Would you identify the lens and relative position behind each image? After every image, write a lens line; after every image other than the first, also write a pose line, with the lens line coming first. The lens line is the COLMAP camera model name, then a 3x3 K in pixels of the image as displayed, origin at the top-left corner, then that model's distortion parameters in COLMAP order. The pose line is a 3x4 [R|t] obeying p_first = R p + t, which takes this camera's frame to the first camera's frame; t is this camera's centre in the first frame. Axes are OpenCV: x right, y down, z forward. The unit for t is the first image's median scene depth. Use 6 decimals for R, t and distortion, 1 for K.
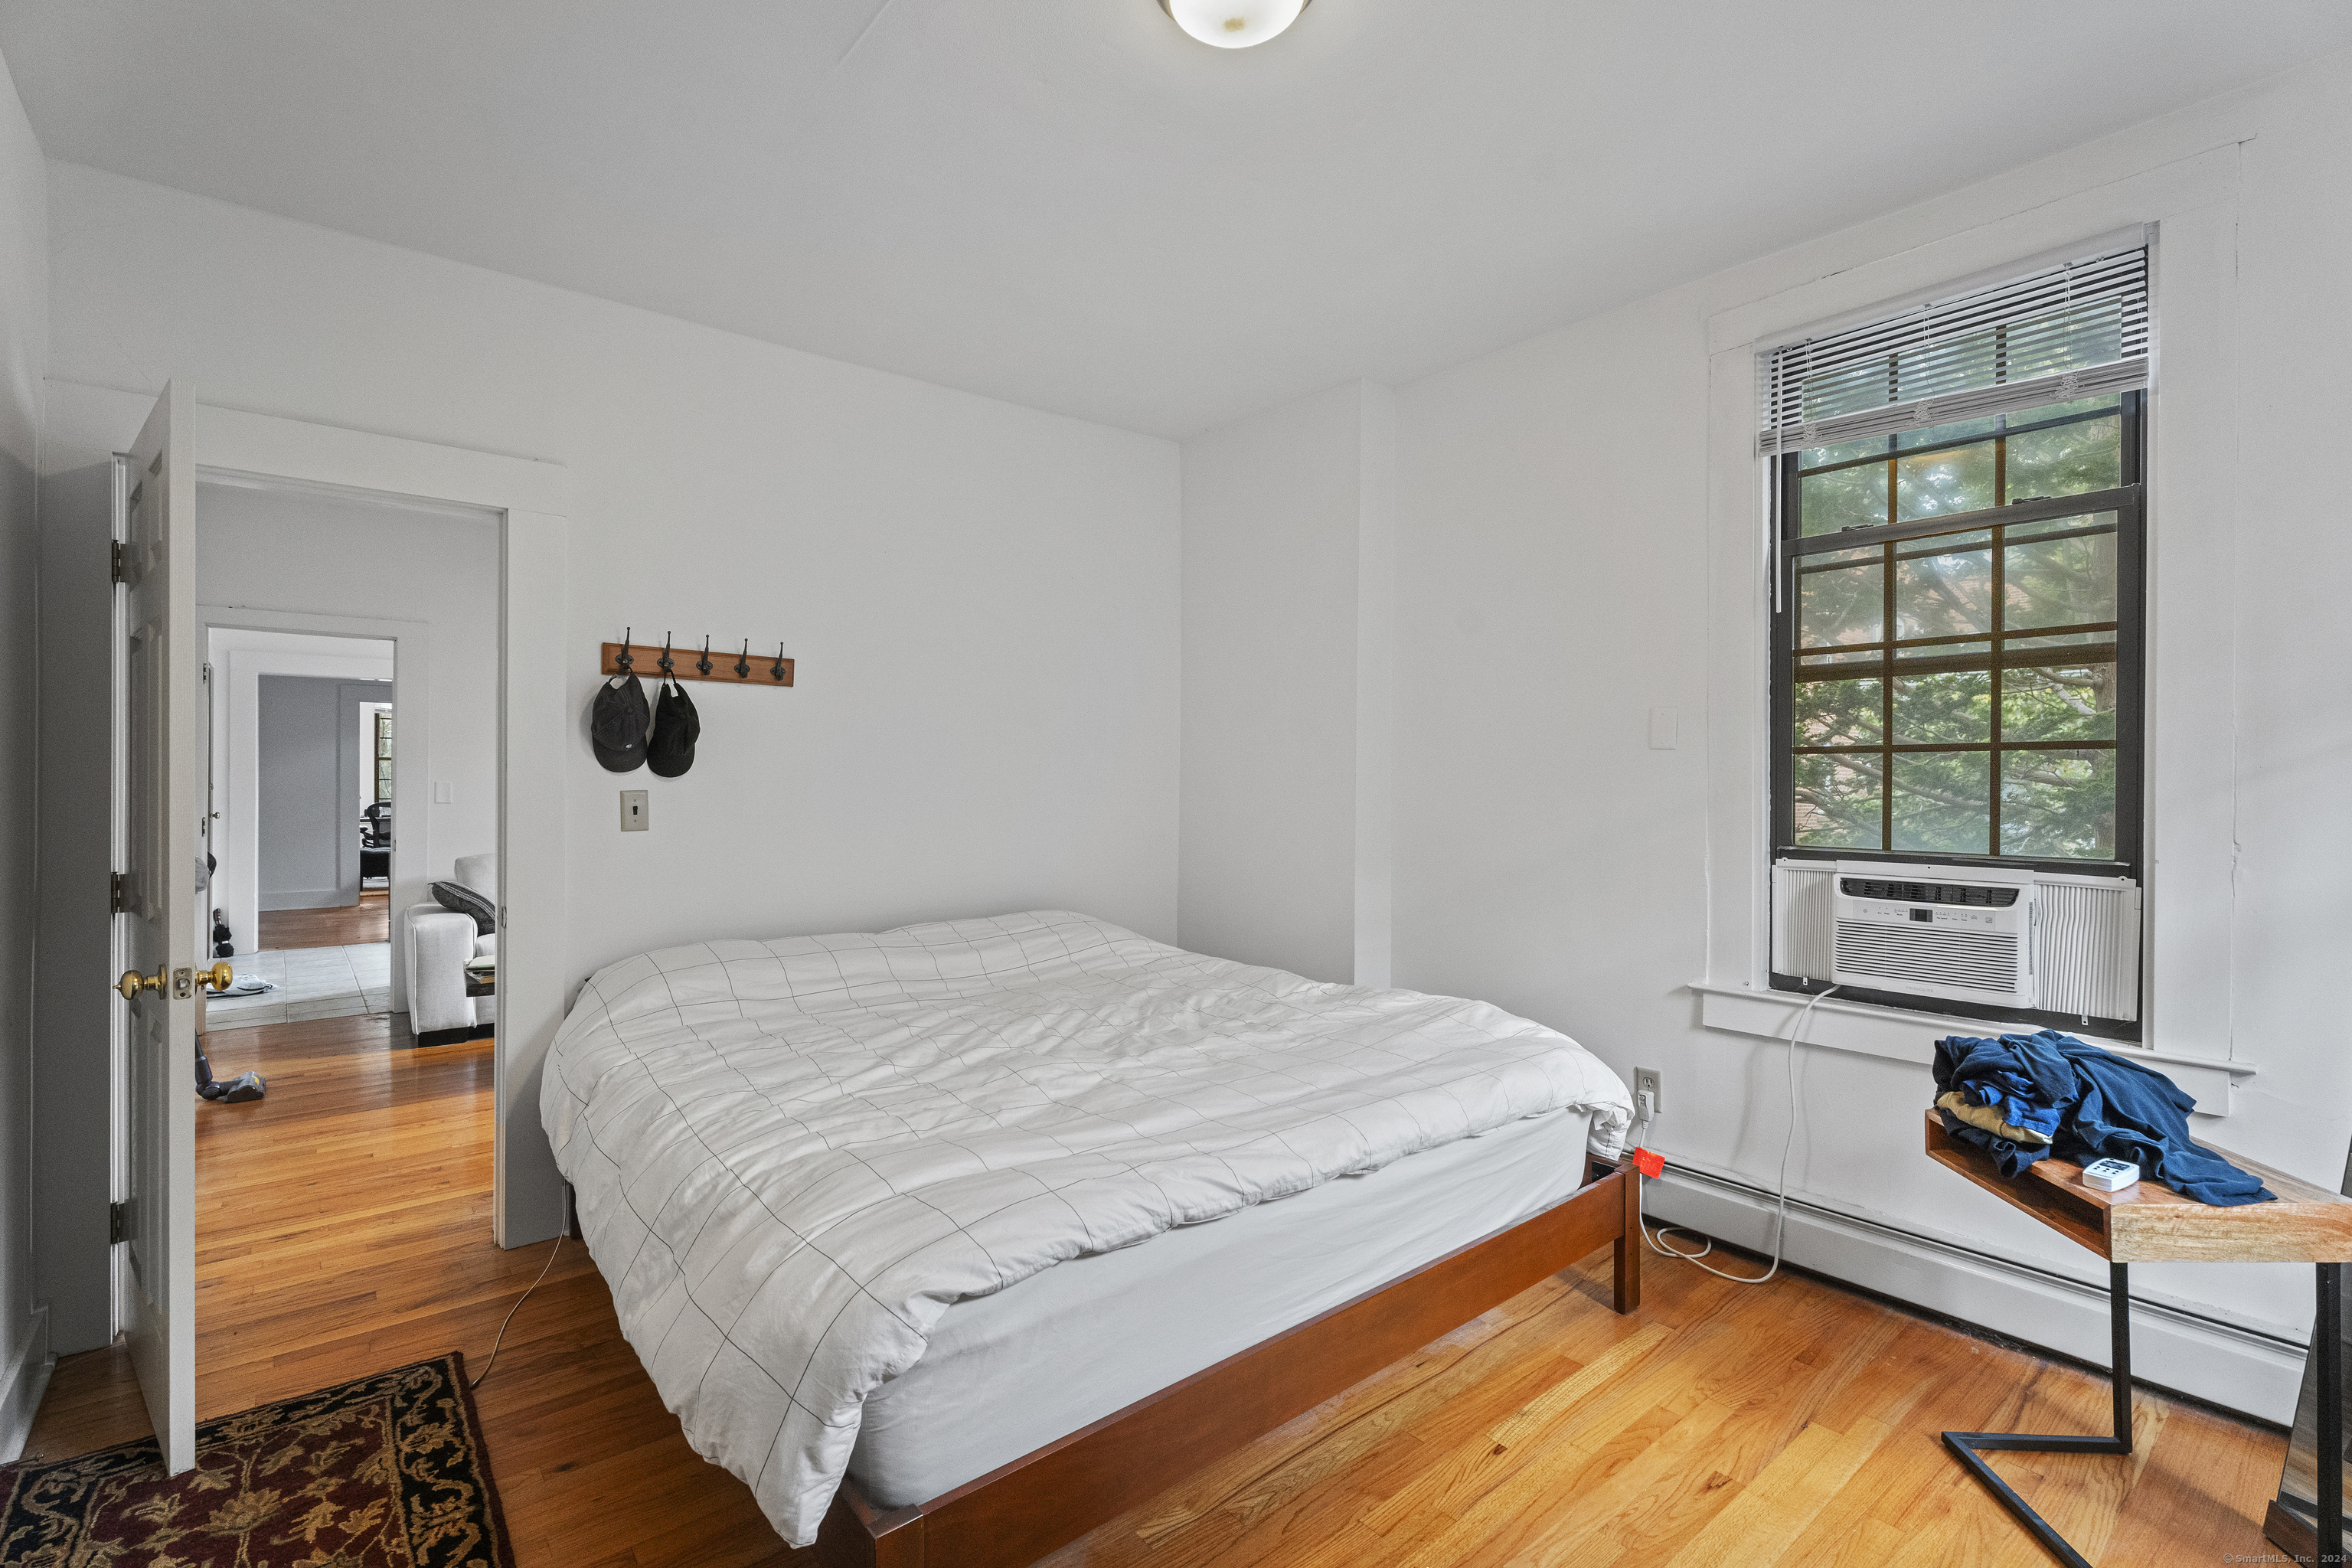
lens RADIAL K [[1051.7, 0, 1170.2], [0, 1051.7, 775.9], [0, 0, 1]] dist [-0.000594, -0.000218]
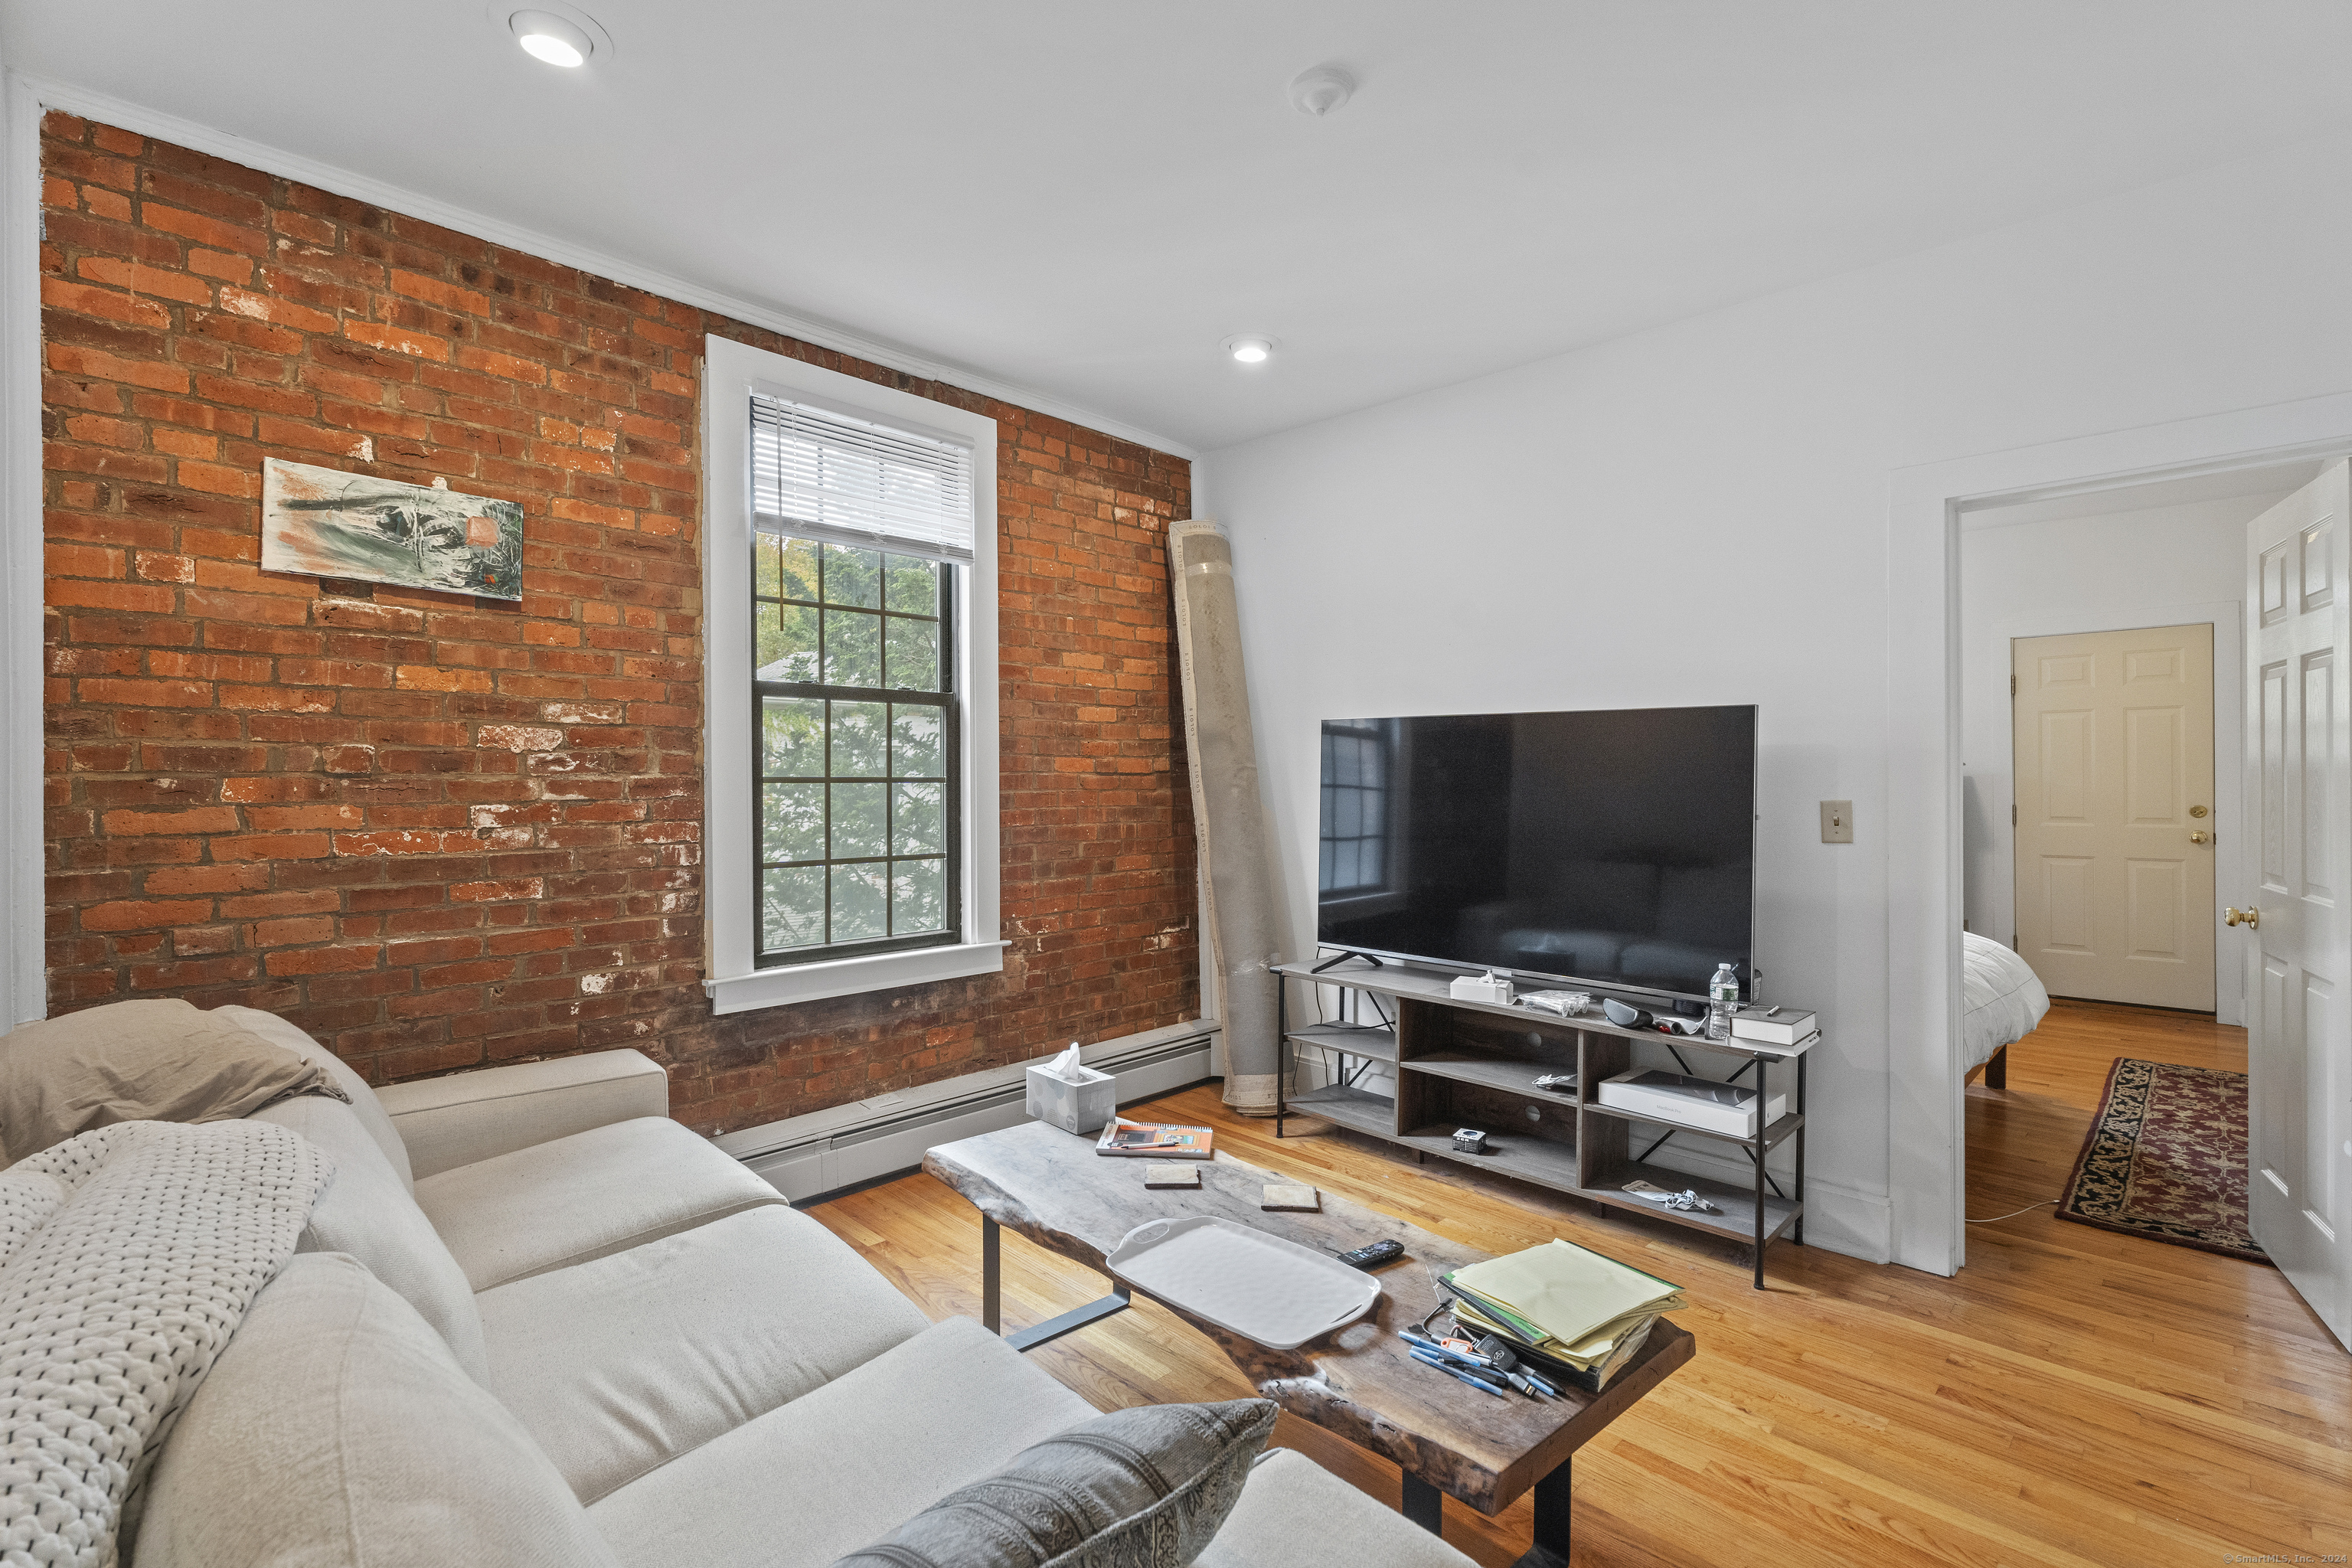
lens RADIAL K [[1051.7, 0, 1170.2], [0, 1051.7, 775.9], [0, 0, 1]] dist [-0.000594, -0.000218]
pose [[-0.096394, -0.002777, 0.995339, -2.124258], [0.006867, 0.999970, 0.003455, -0.017413], [-0.995320, 0.007168, -0.096372, 2.519165]]
